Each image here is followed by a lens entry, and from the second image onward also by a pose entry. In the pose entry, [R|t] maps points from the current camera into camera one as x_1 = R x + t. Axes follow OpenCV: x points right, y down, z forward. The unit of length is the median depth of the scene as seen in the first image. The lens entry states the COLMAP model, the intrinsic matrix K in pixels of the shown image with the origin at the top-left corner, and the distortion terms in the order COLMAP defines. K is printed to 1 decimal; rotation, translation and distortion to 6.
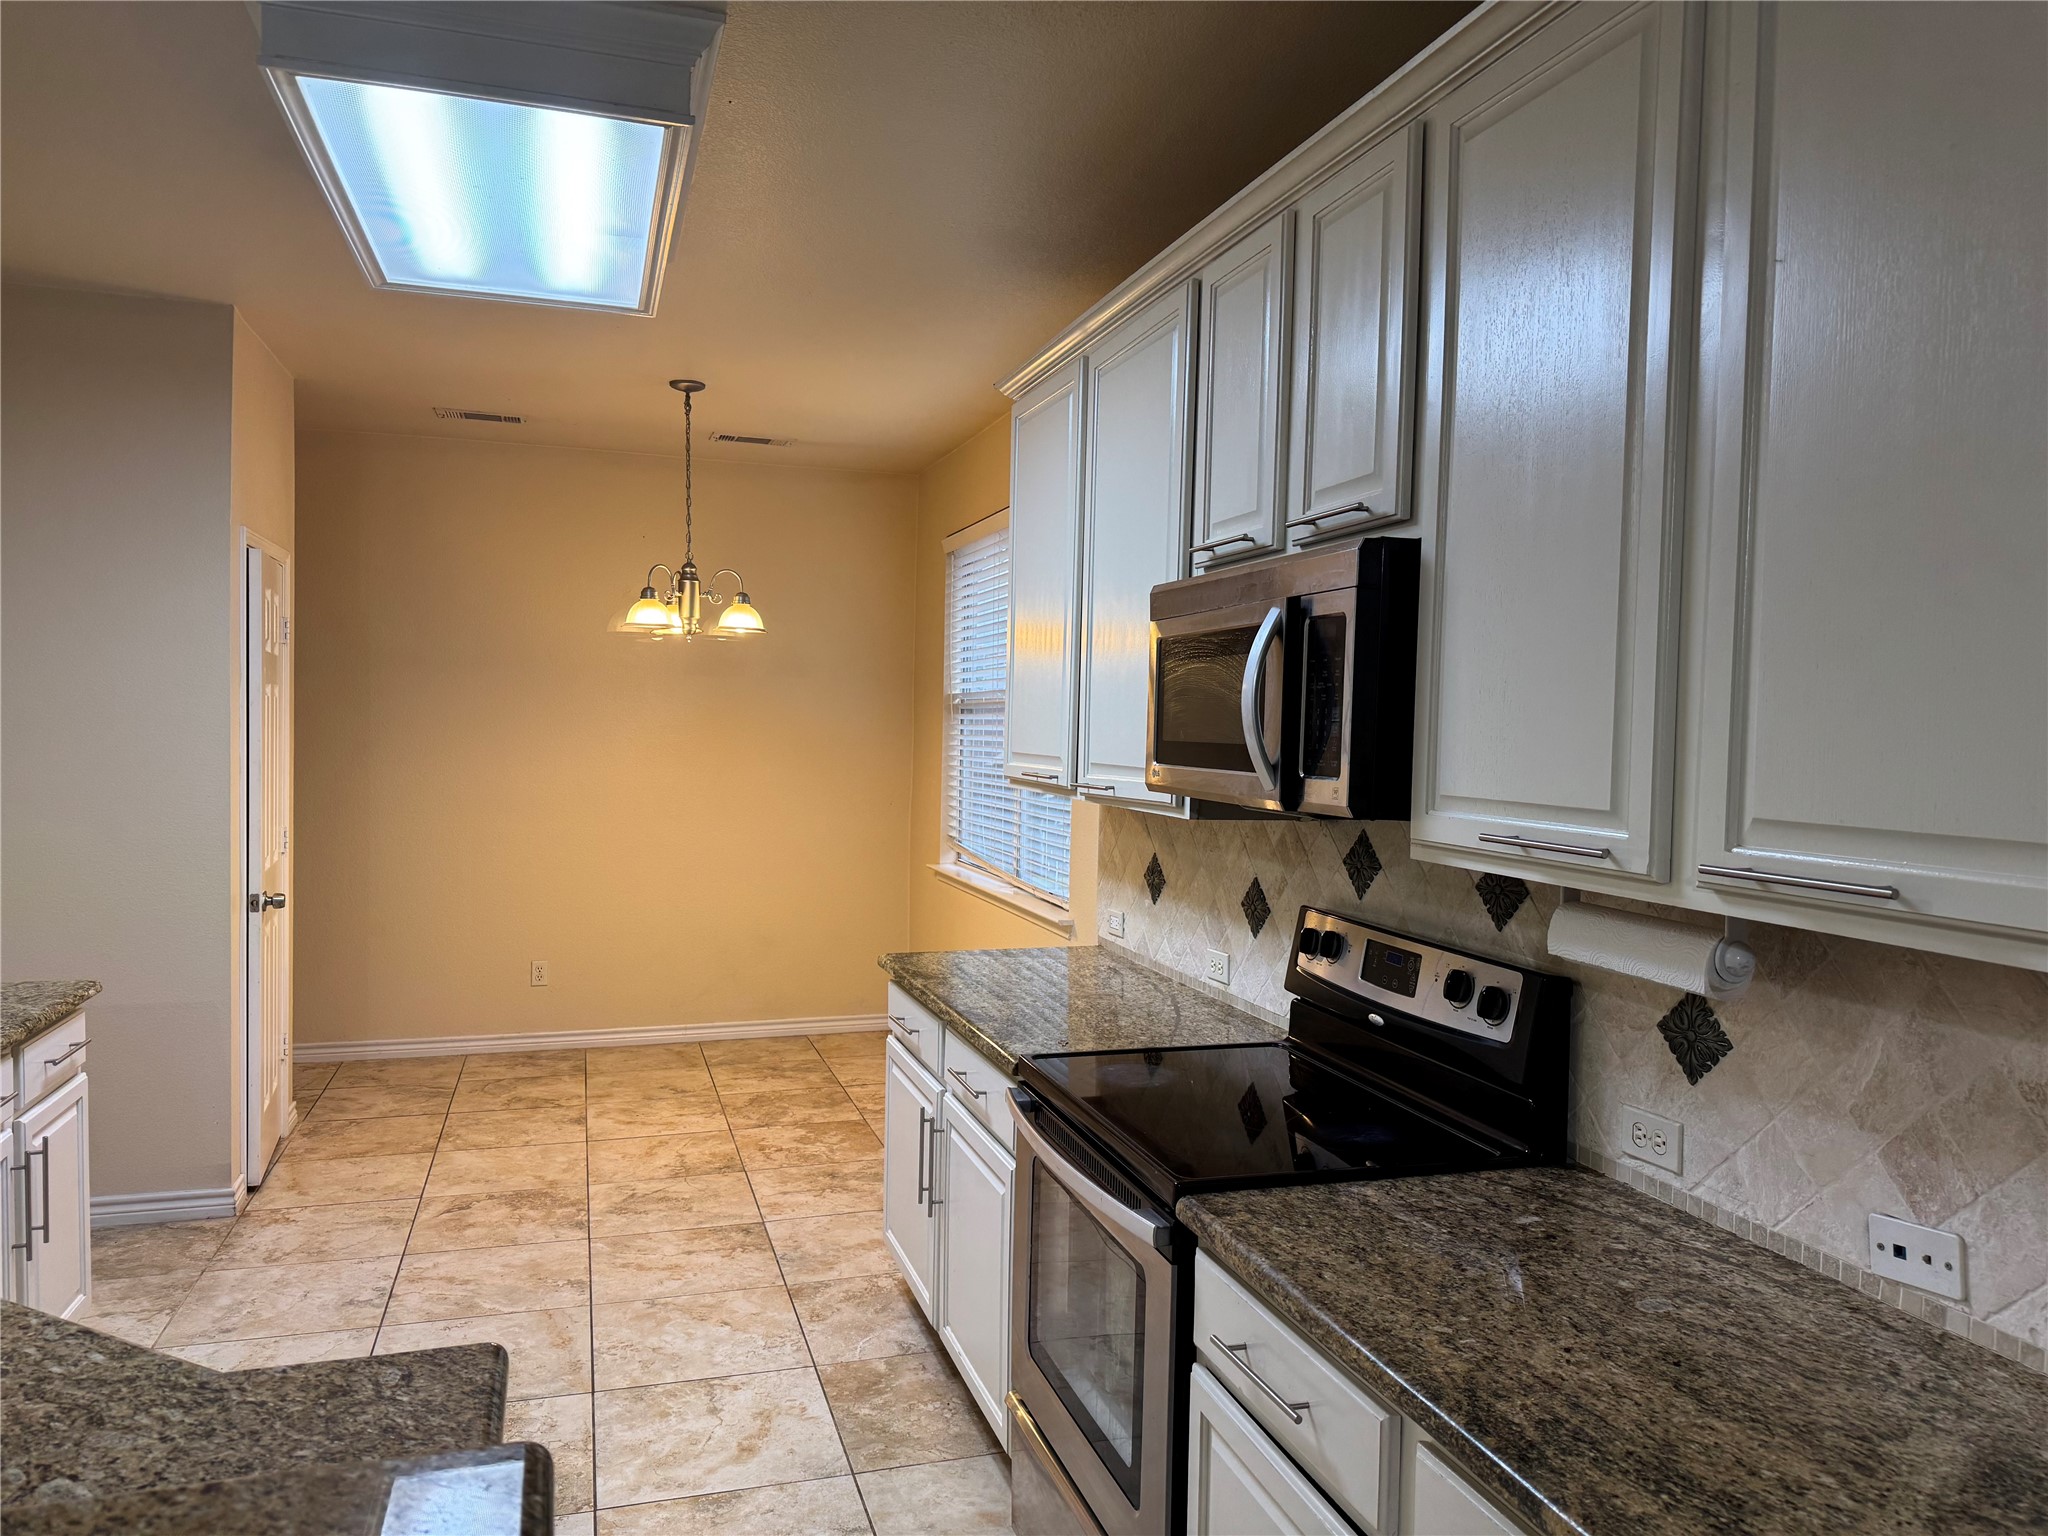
lens RADIAL K [[1432.6, 0, 1021.7], [0, 1432.6, 782.7], [0, 0, 1]] dist [0.066661, -0.077296]
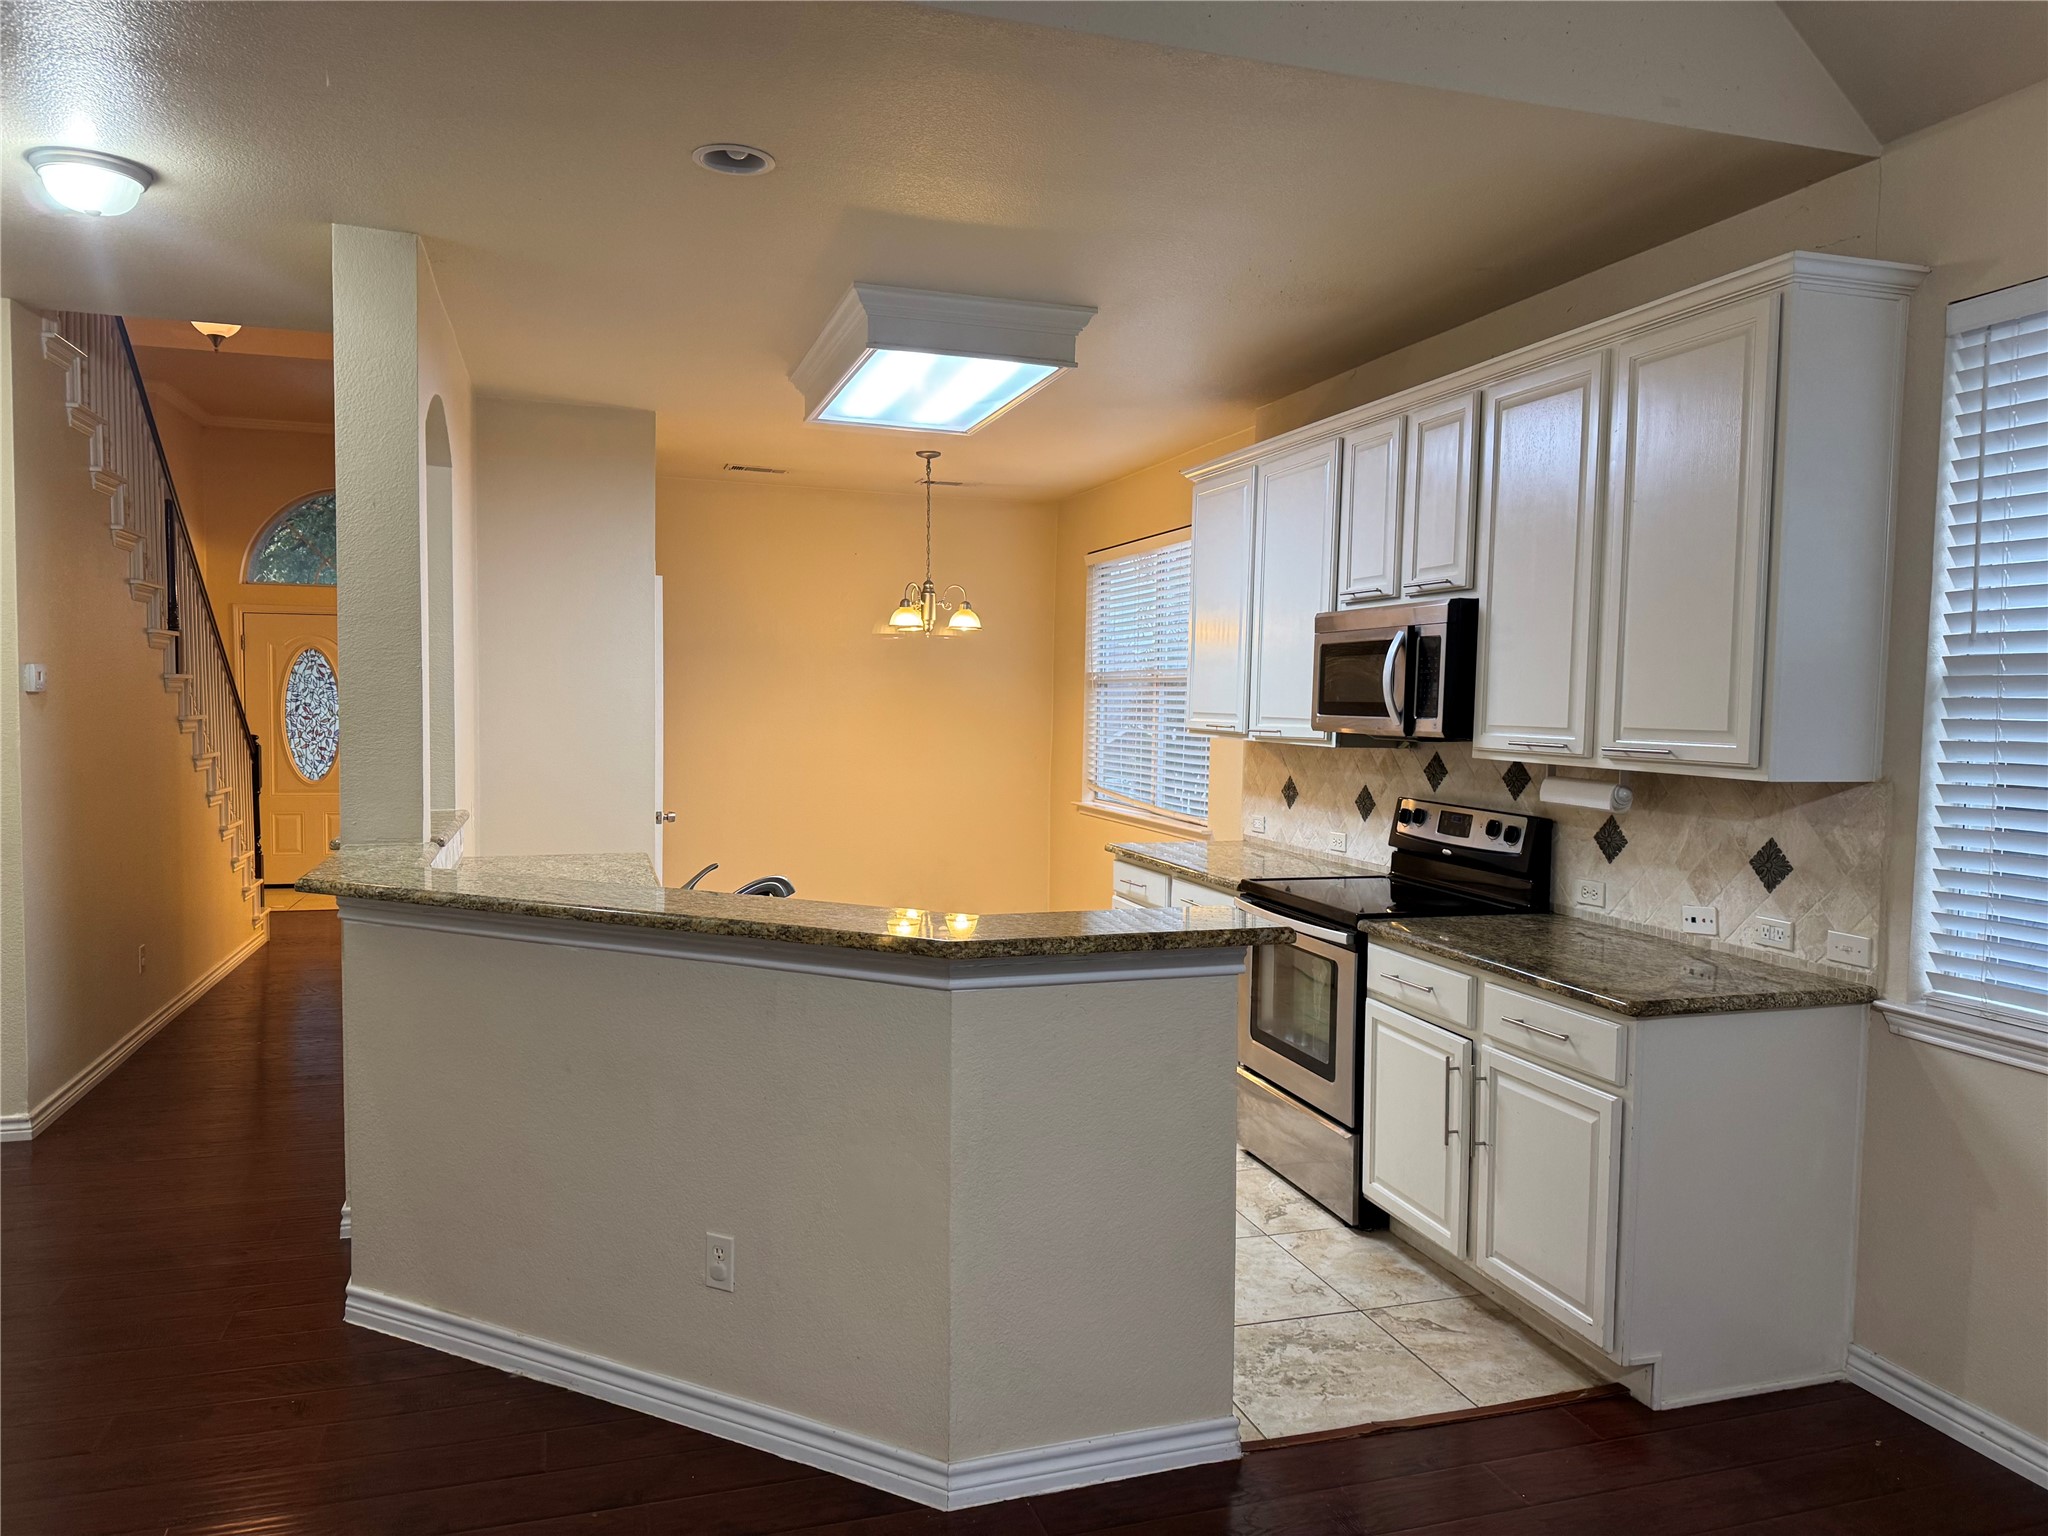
lens RADIAL K [[1427.1, 0, 1010.7], [0, 1427.1, 779.5], [0, 0, 1]] dist [0.124555, -0.198938]
pose [[0.999975, 0.000499, -0.007070, -0.319994], [-0.000395, 0.999891, 0.014761, 0.047436], [0.007077, -0.014758, 0.999866, -0.906750]]
